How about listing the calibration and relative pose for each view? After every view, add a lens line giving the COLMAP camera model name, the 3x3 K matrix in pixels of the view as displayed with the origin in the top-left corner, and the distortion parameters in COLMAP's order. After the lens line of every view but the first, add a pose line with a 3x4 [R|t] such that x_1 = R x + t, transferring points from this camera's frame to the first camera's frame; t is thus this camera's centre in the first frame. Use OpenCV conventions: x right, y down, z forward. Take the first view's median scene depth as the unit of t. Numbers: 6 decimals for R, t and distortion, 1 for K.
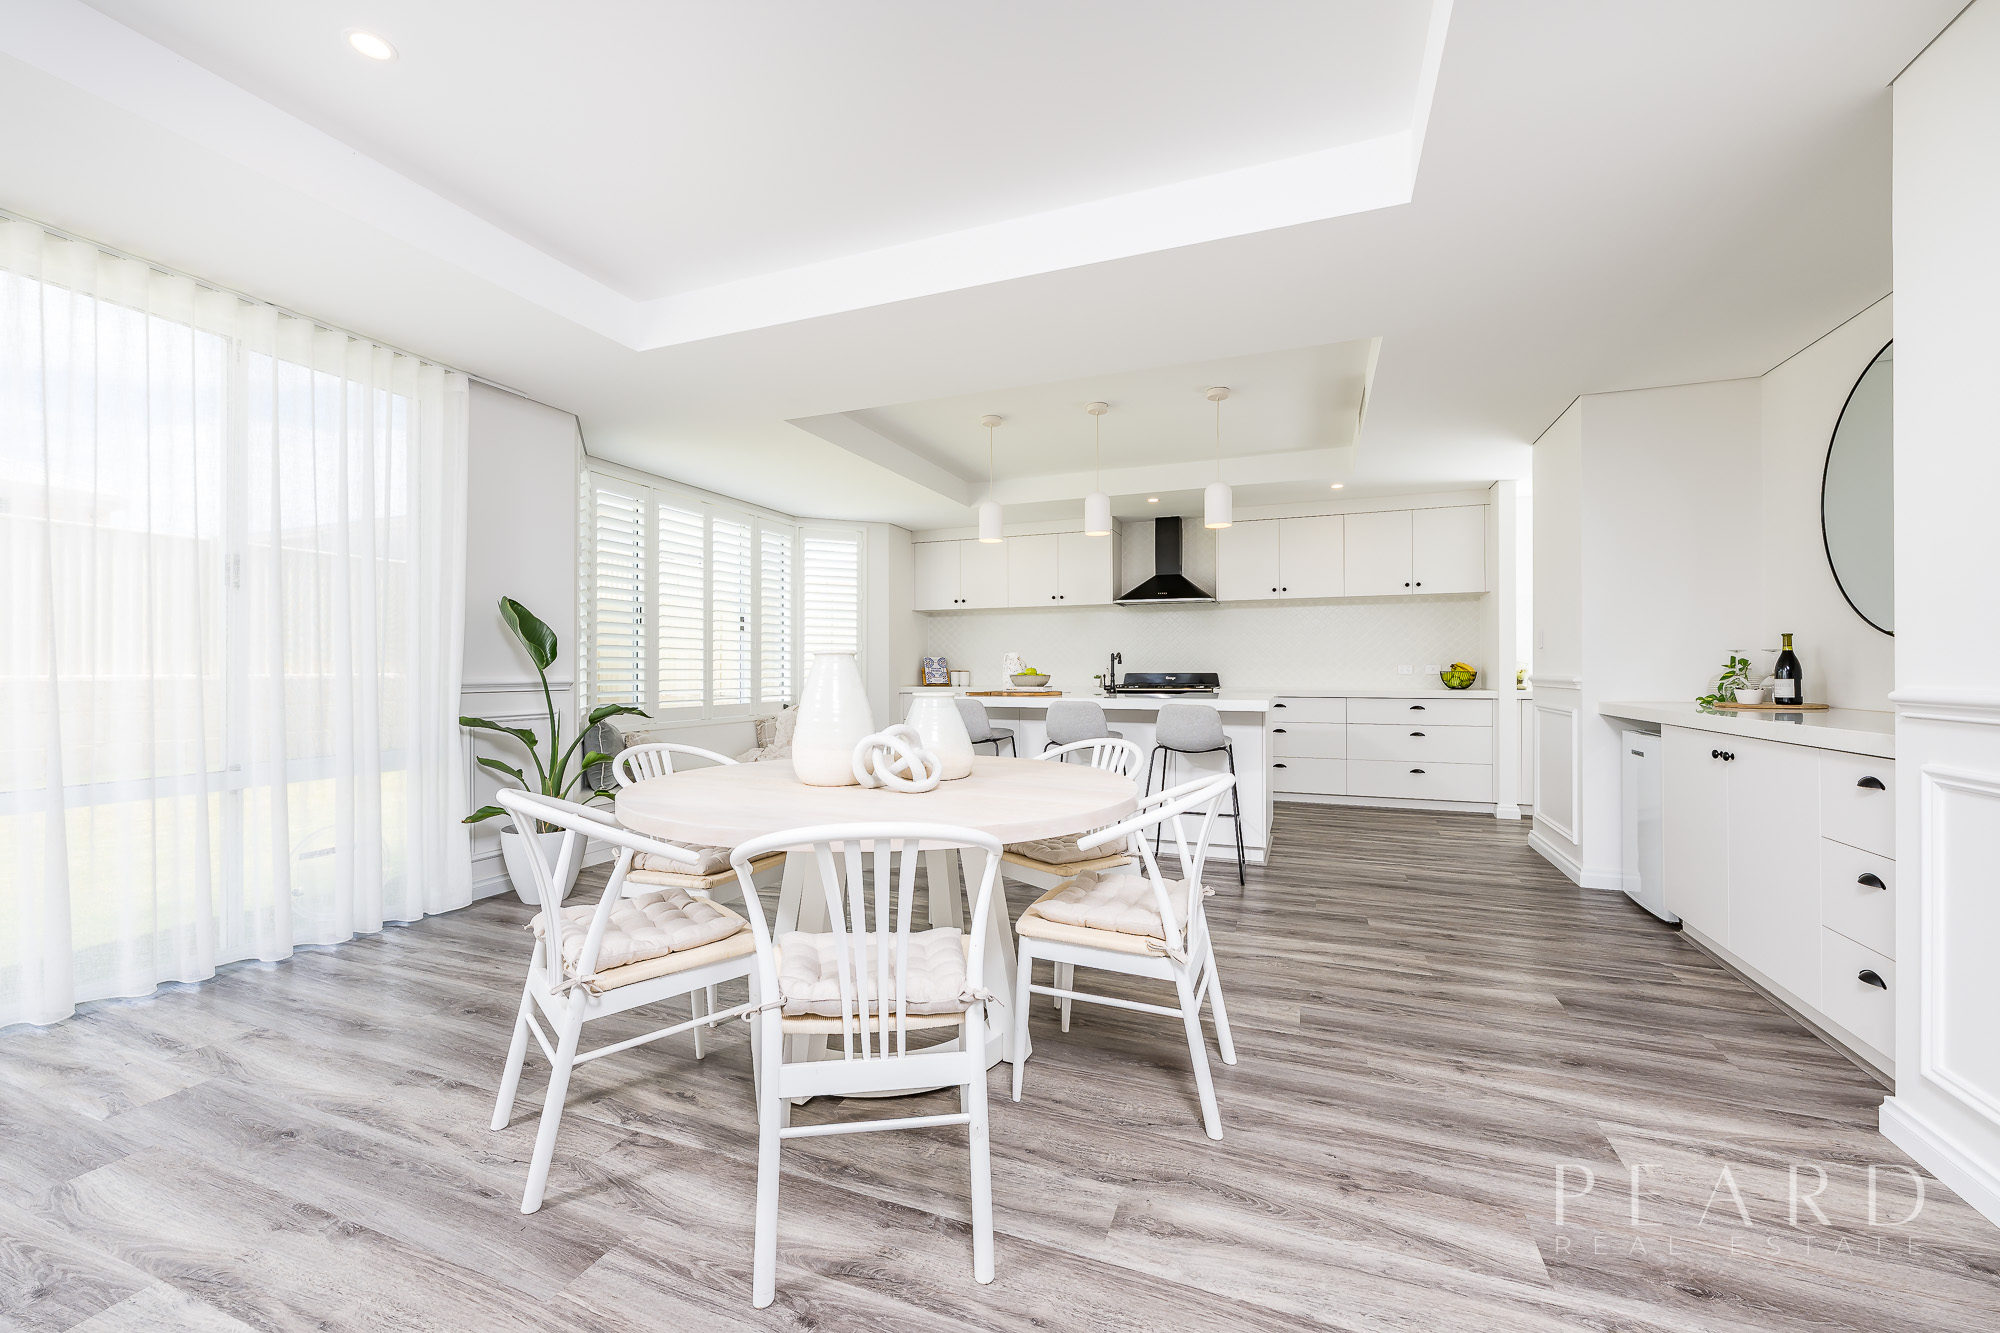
lens RADIAL K [[791.3, 0, 1011.4], [0, 791.3, 668.2], [0, 0, 1]] dist [-0.001018, 0.000142]
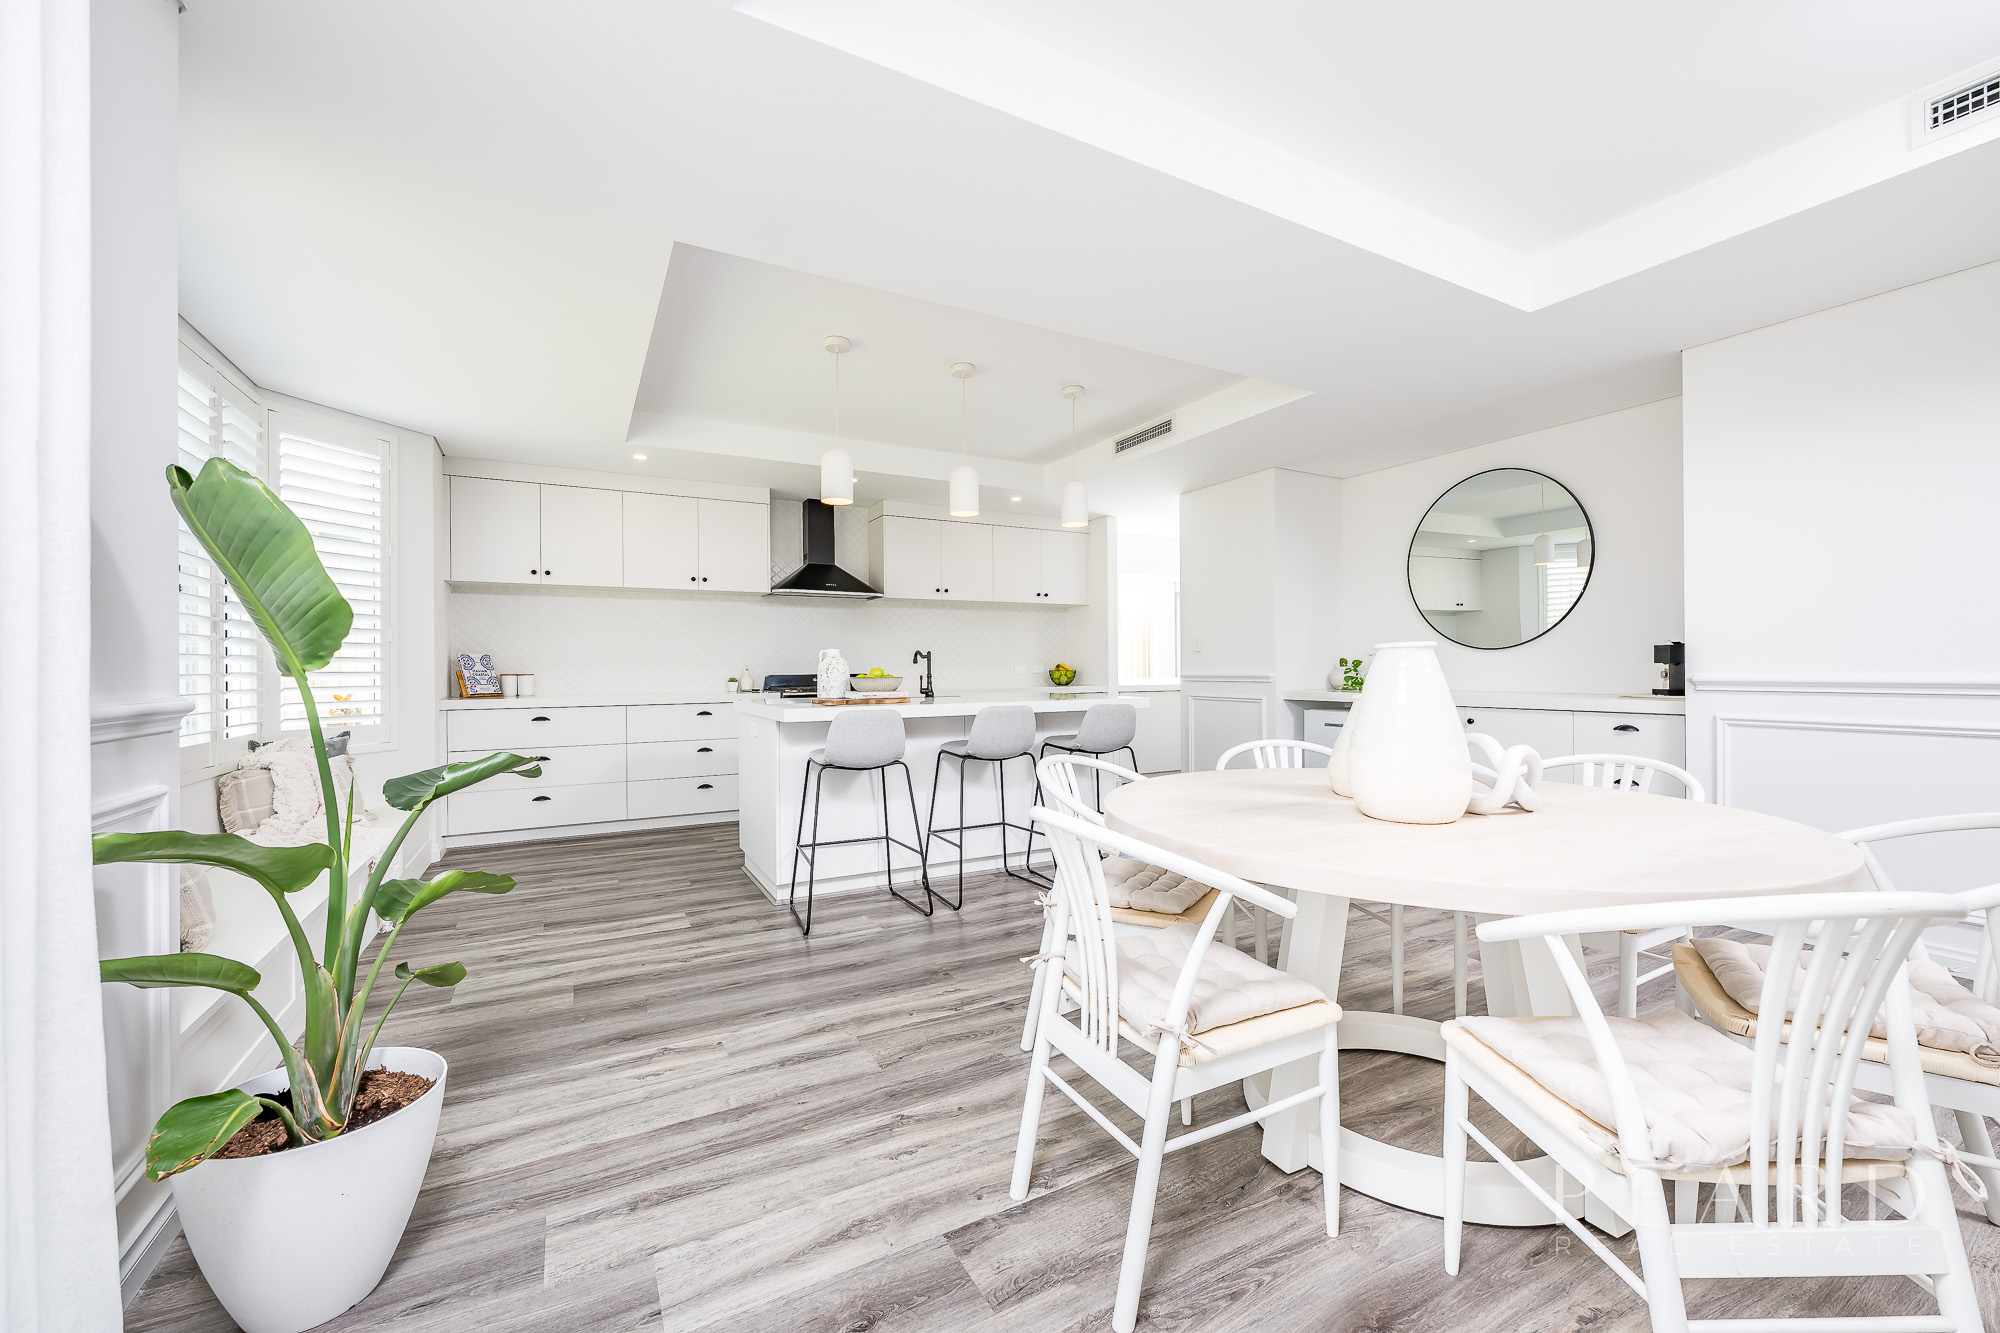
lens RADIAL K [[791.3, 0, 1005.3], [0, 791.3, 669.2], [0, 0, 1]] dist [-0.001018, 0.000142]
pose [[0.643078, -0.004941, 0.765785, -0.357800], [0.004716, 0.999986, 0.002491, -0.001054], [-0.765786, 0.002010, 0.643092, 0.272237]]
